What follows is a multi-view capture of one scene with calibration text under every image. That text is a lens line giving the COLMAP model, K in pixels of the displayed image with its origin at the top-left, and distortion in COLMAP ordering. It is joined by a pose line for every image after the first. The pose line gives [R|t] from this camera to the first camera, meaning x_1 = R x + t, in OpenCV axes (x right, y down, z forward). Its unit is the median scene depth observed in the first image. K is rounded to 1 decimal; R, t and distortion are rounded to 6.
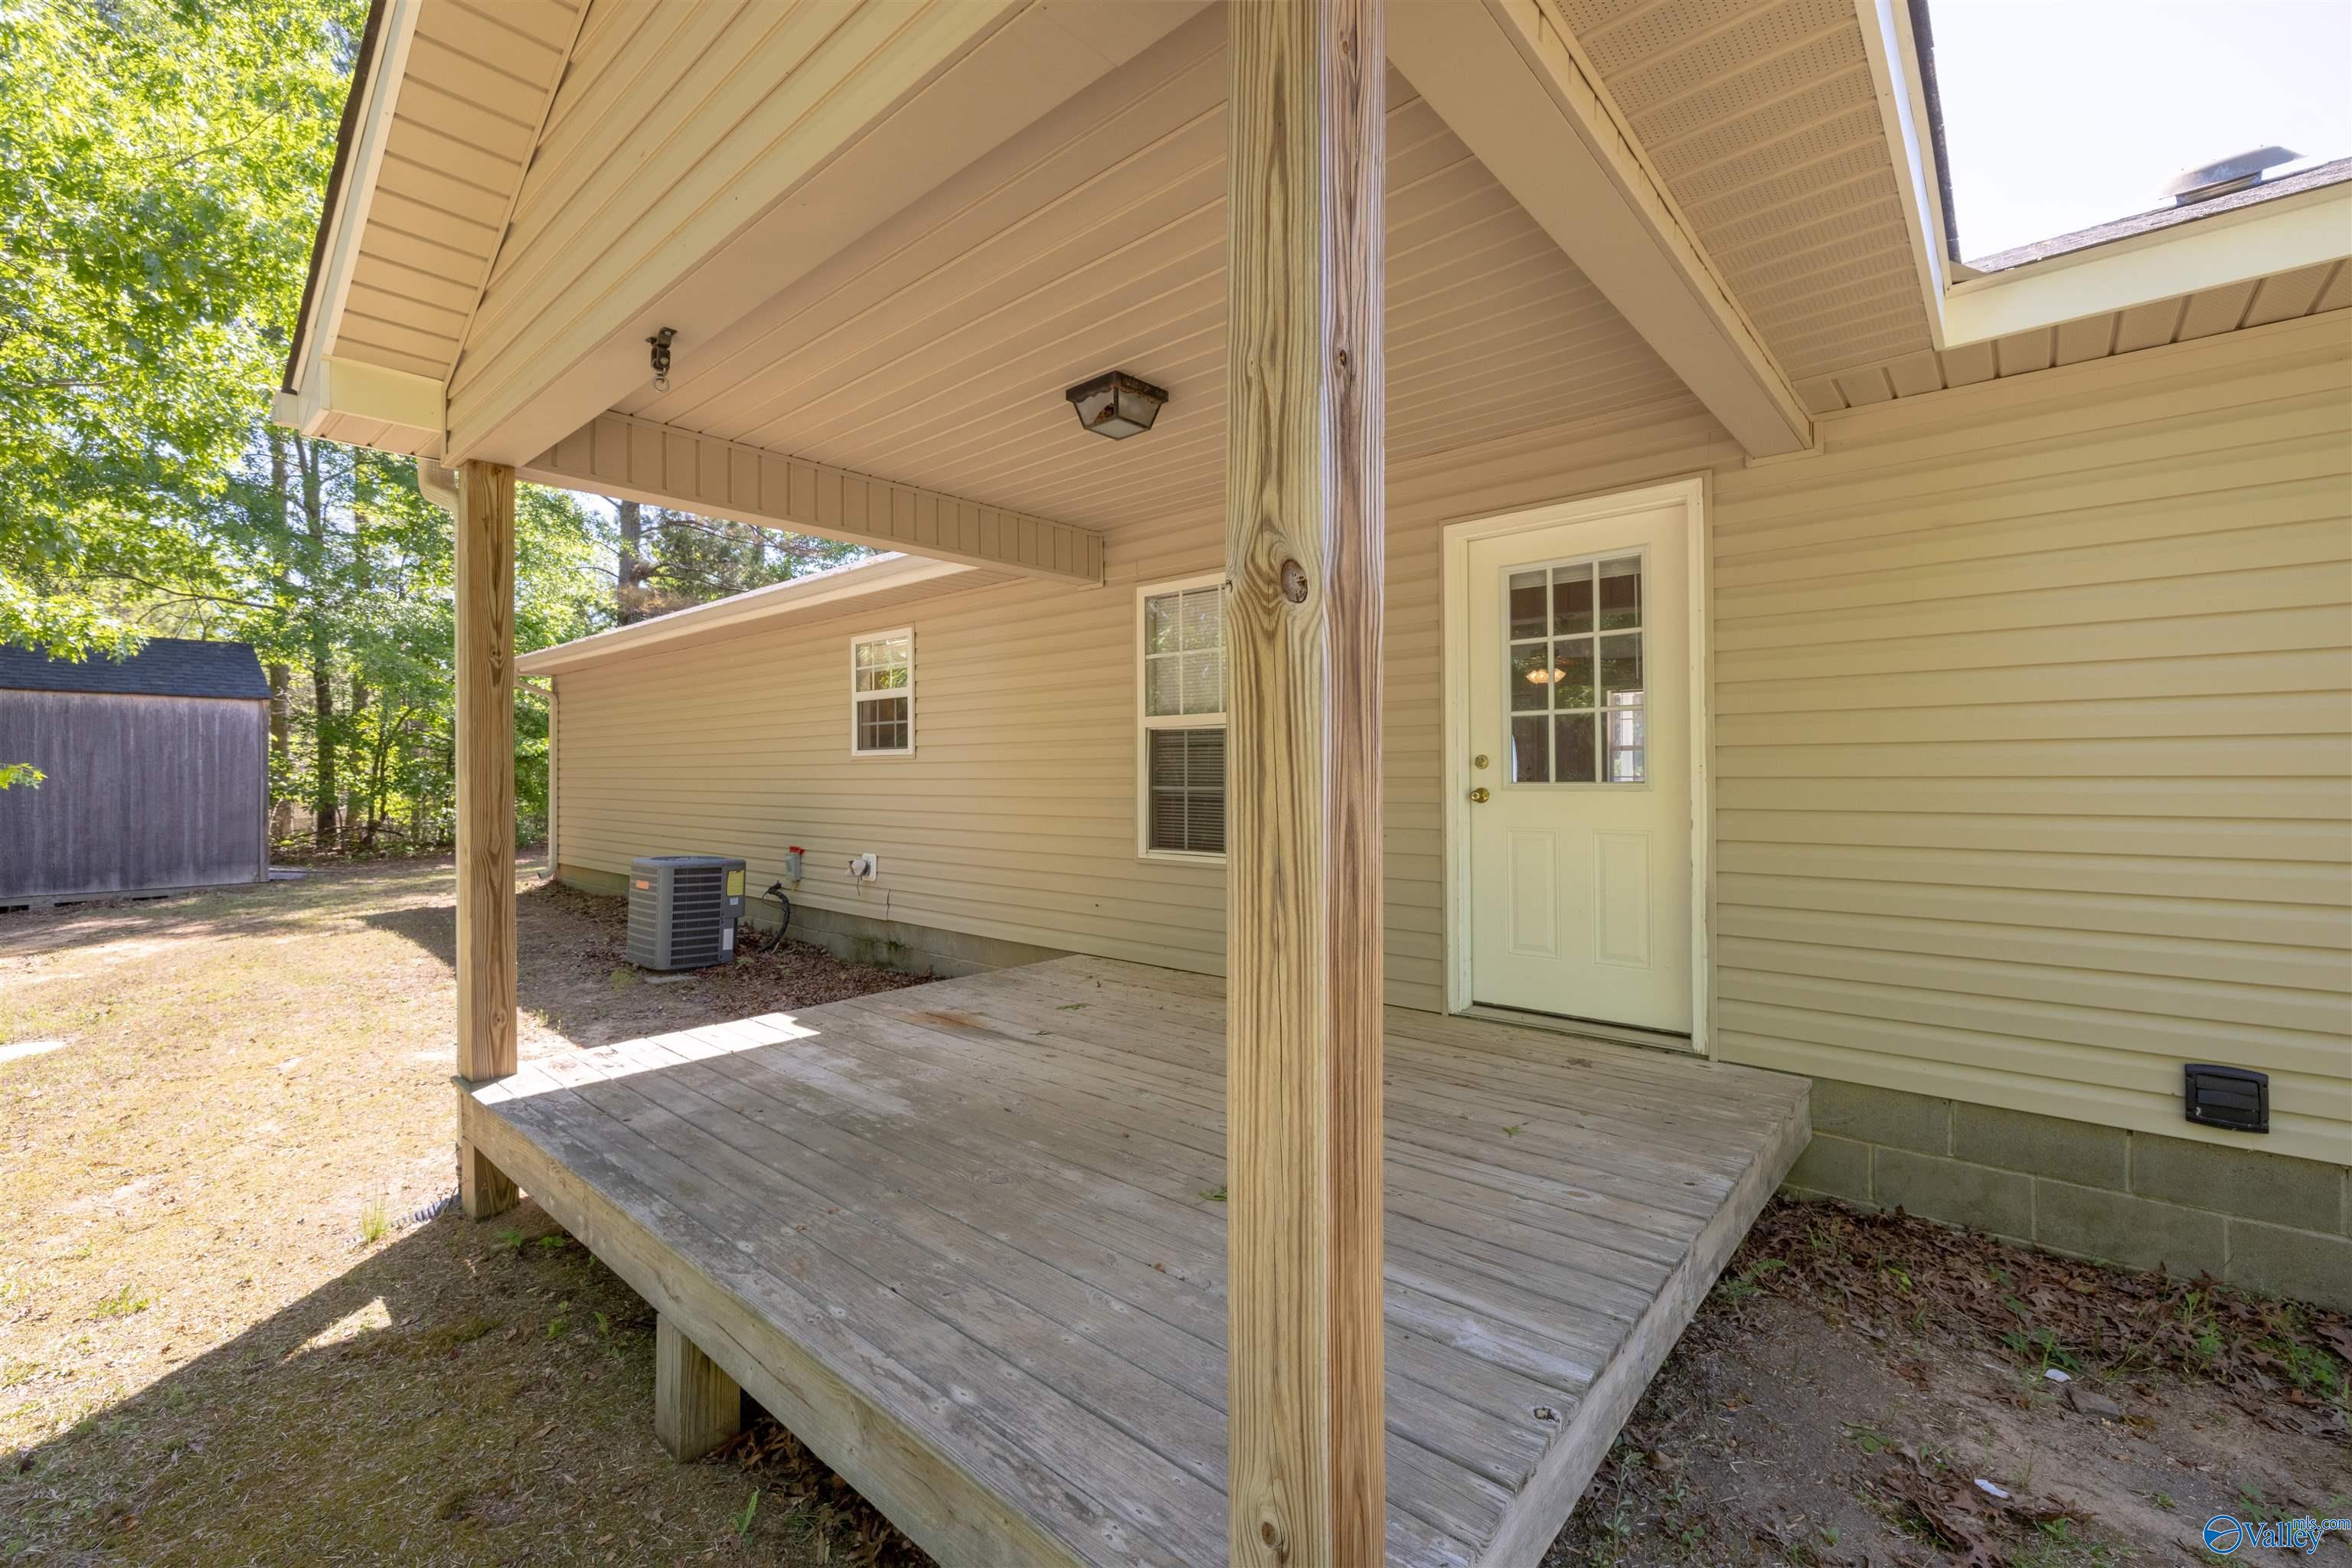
lens RADIAL K [[978.1, 0, 1172.7], [0, 978.1, 769.5], [0, 0, 1]] dist [-0.006872, 0.001351]
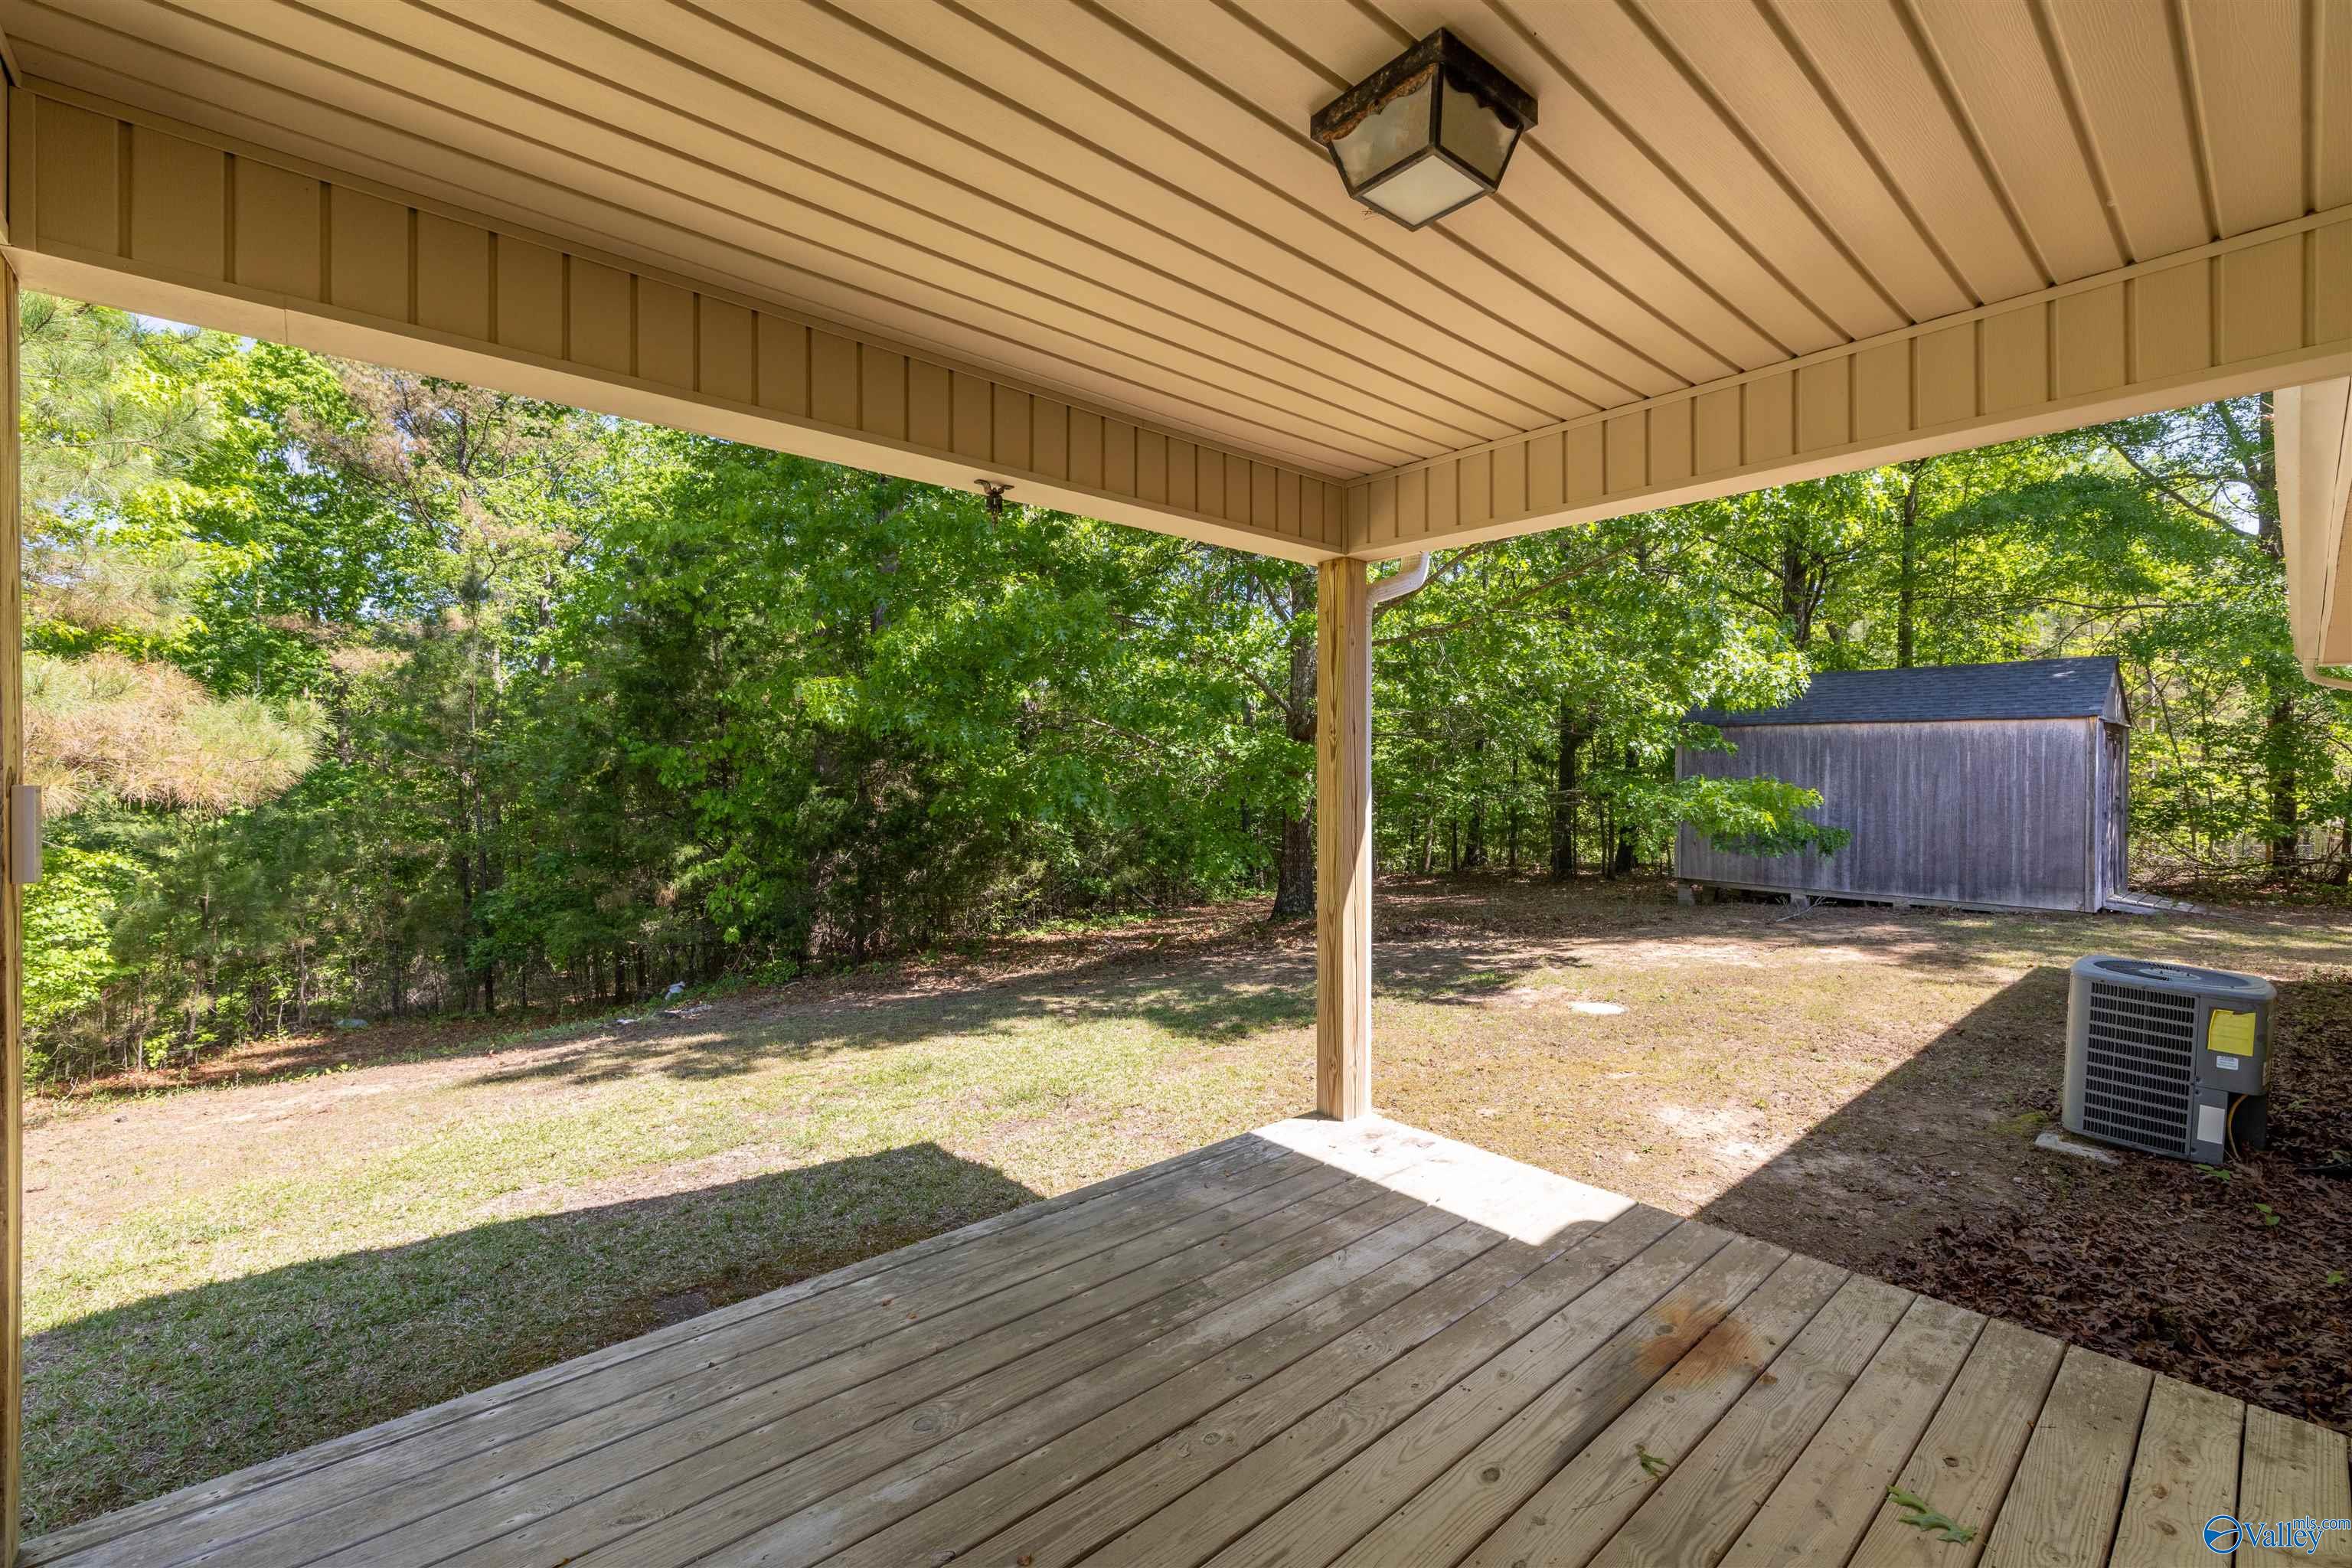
lens RADIAL K [[978.1, 0, 1163.3], [0, 978.1, 774.4], [0, 0, 1]] dist [-0.006872, 0.001351]
pose [[-0.127492, 0.005541, -0.991824, 0.413471], [-0.004709, 0.999970, 0.006192, -0.074188], [0.991828, 0.005460, -0.127462, 0.941502]]
